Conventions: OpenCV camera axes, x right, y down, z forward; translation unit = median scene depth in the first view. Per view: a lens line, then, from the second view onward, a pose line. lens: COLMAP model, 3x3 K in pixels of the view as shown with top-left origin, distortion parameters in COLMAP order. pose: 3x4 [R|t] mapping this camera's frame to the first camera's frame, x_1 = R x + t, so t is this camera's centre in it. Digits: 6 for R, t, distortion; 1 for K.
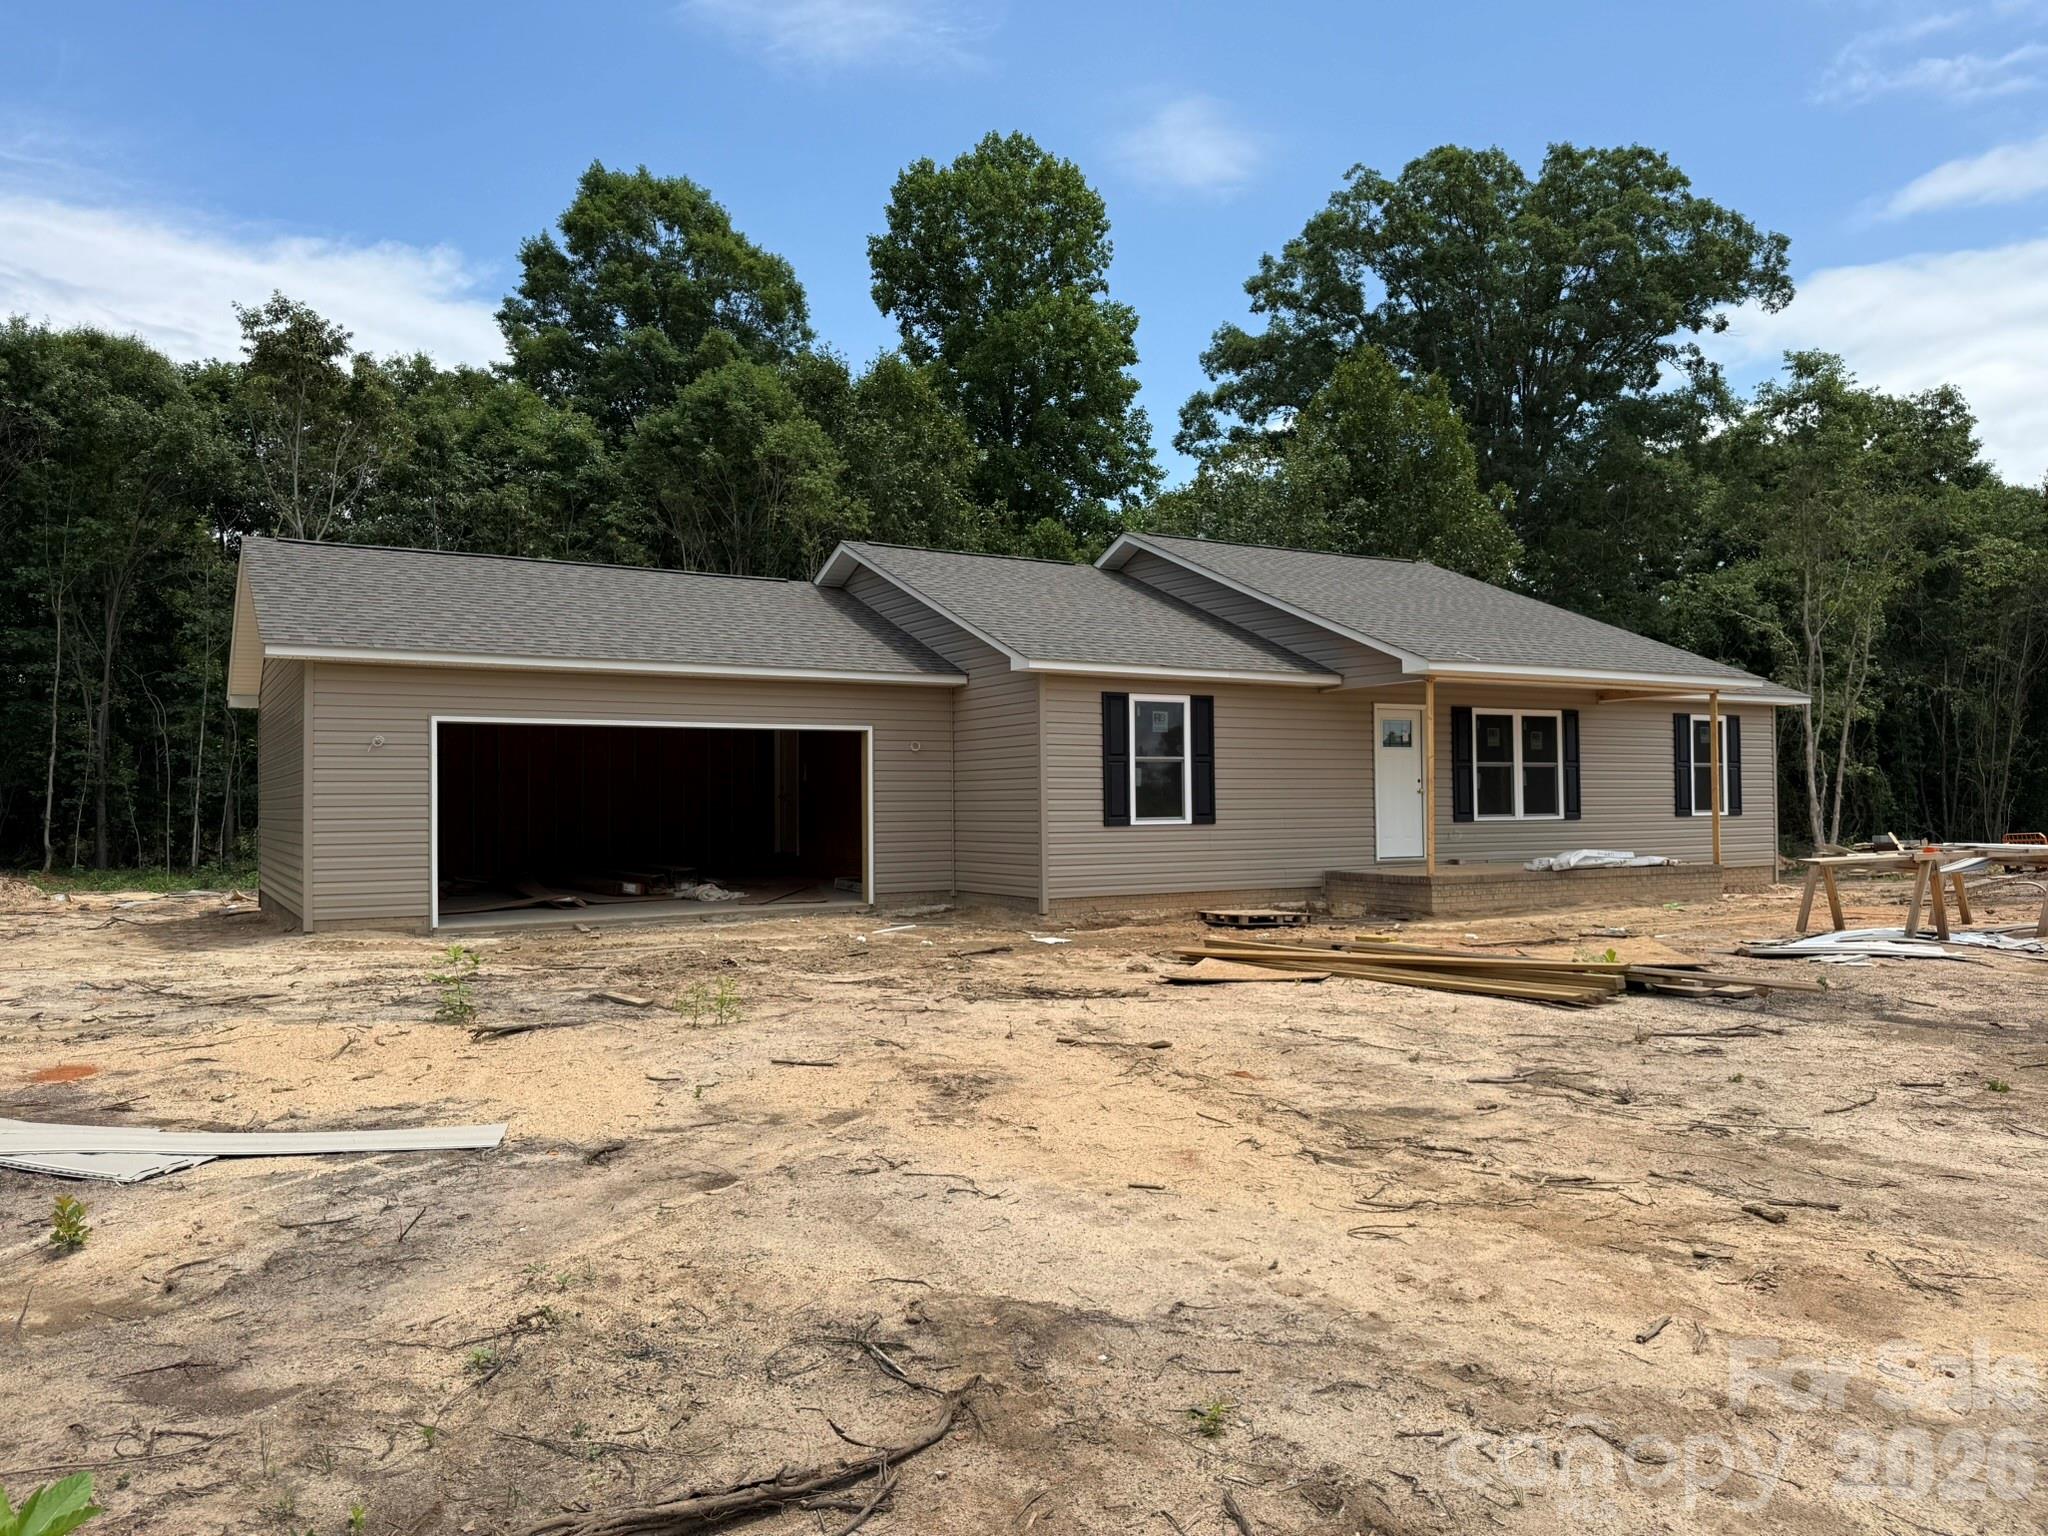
lens RADIAL K [[1420.2, 0, 1033.5], [0, 1420.2, 769.2], [0, 0, 1]] dist [0.092829, -0.096698]
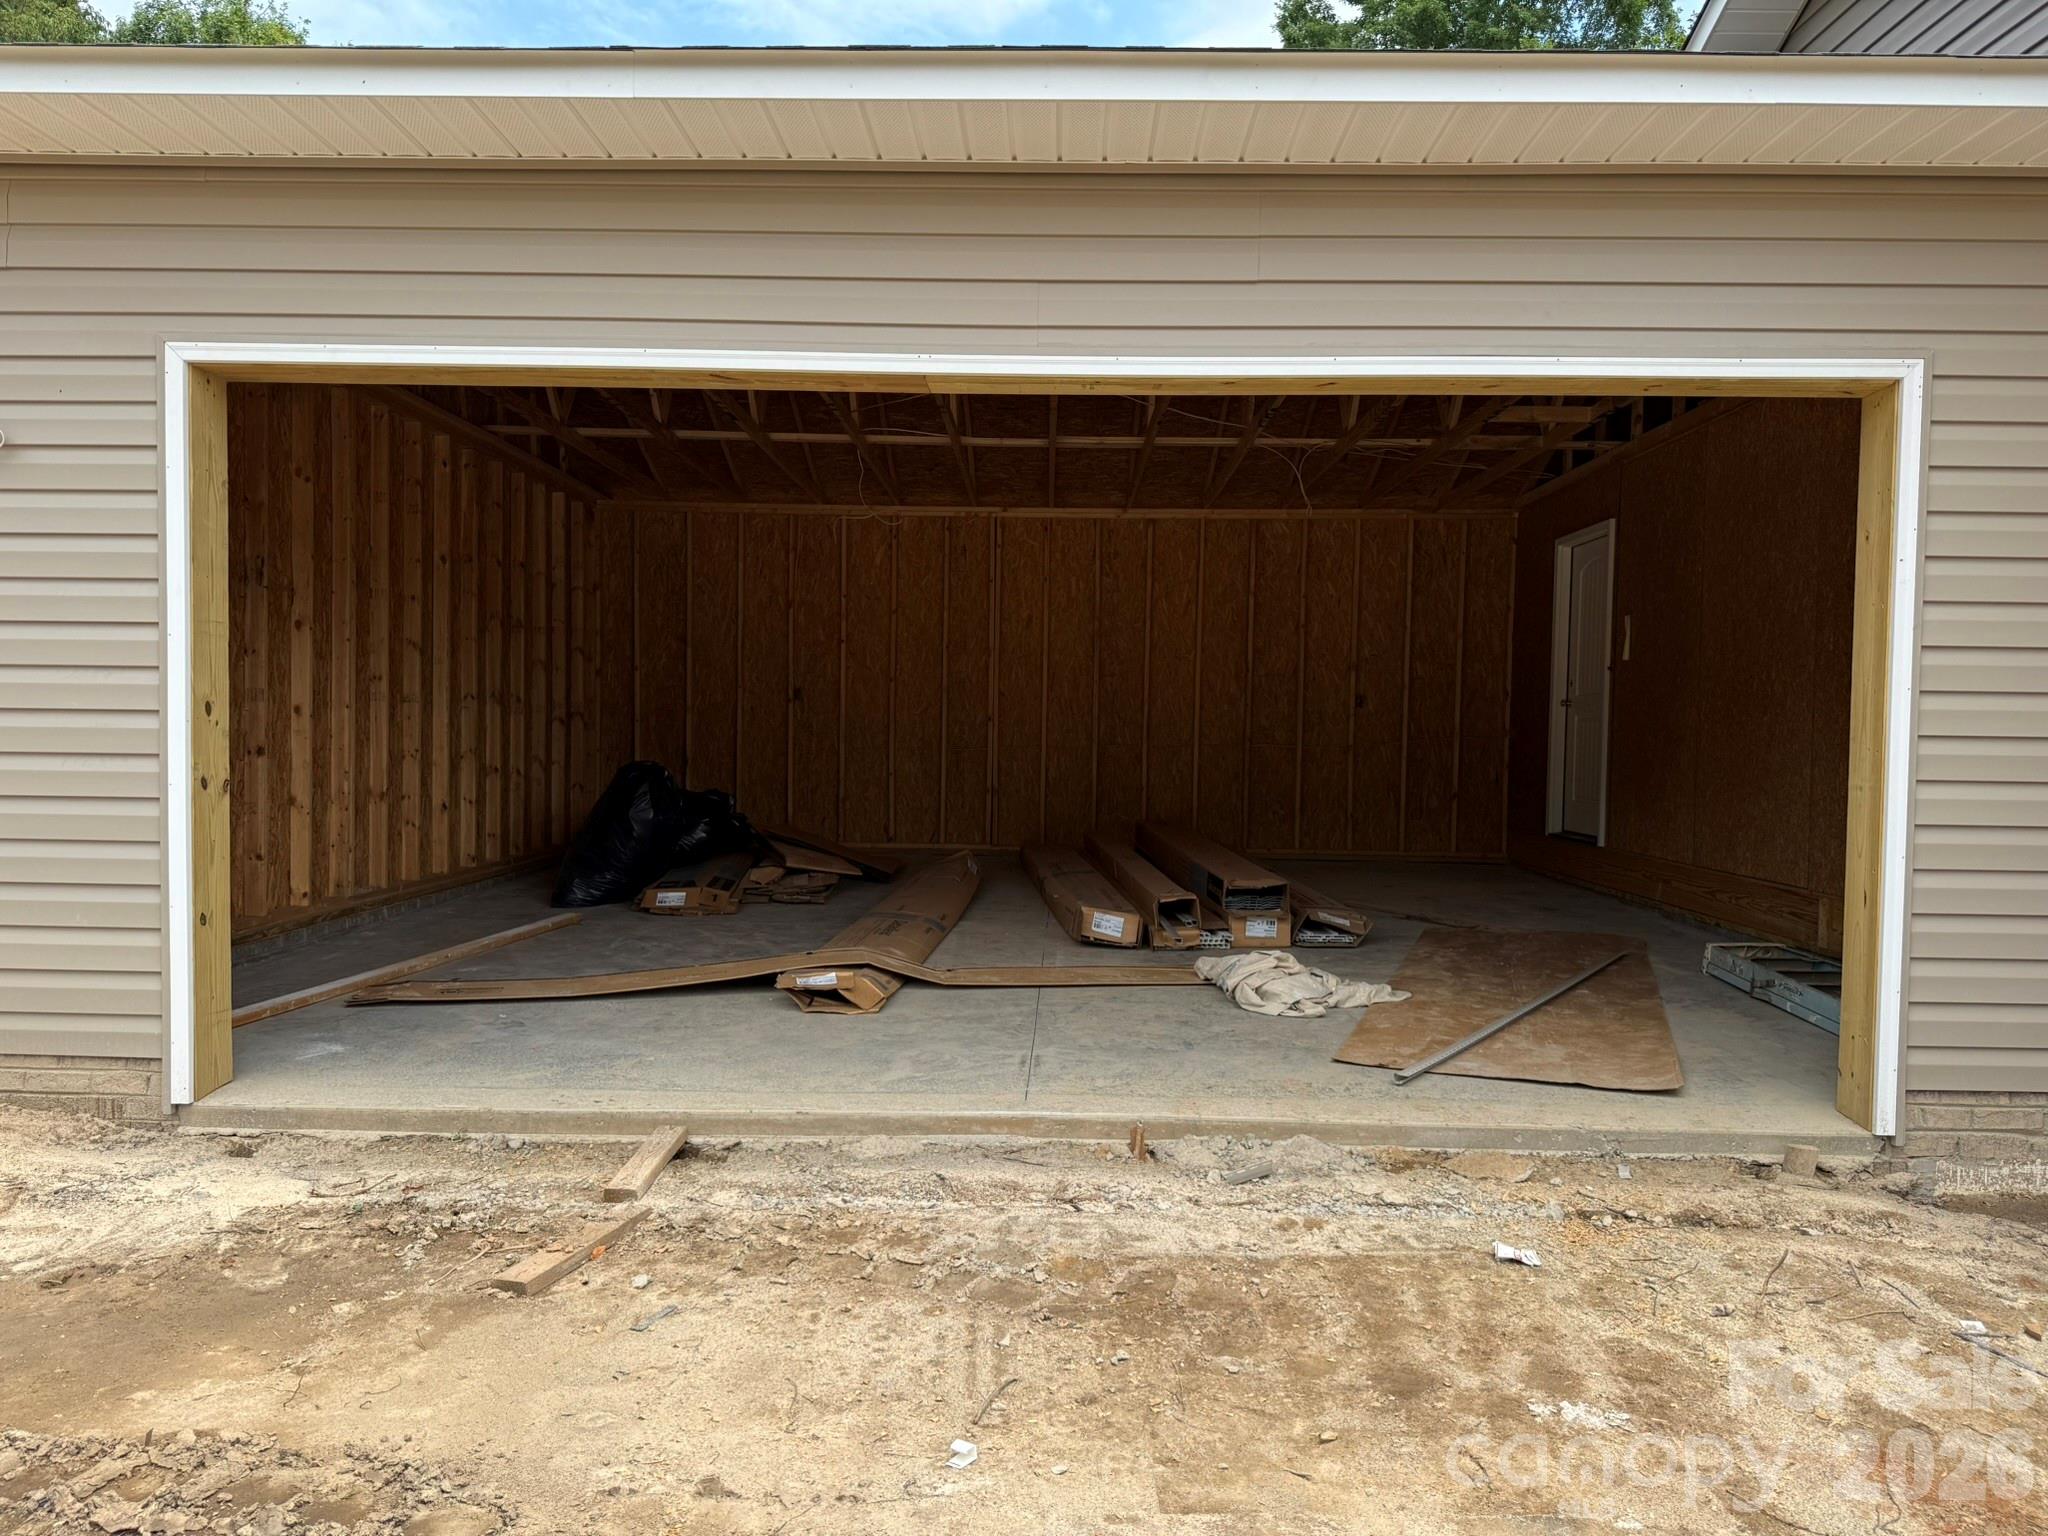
lens RADIAL K [[1420.2, 0, 1033.5], [0, 1420.2, 769.2], [0, 0, 1]] dist [0.092829, -0.096698]
pose [[0.844265, 0.038739, -0.534524, -0.078226], [-0.012150, 0.998511, 0.053175, 0.017673], [0.535788, -0.038400, 0.843479, 0.531249]]
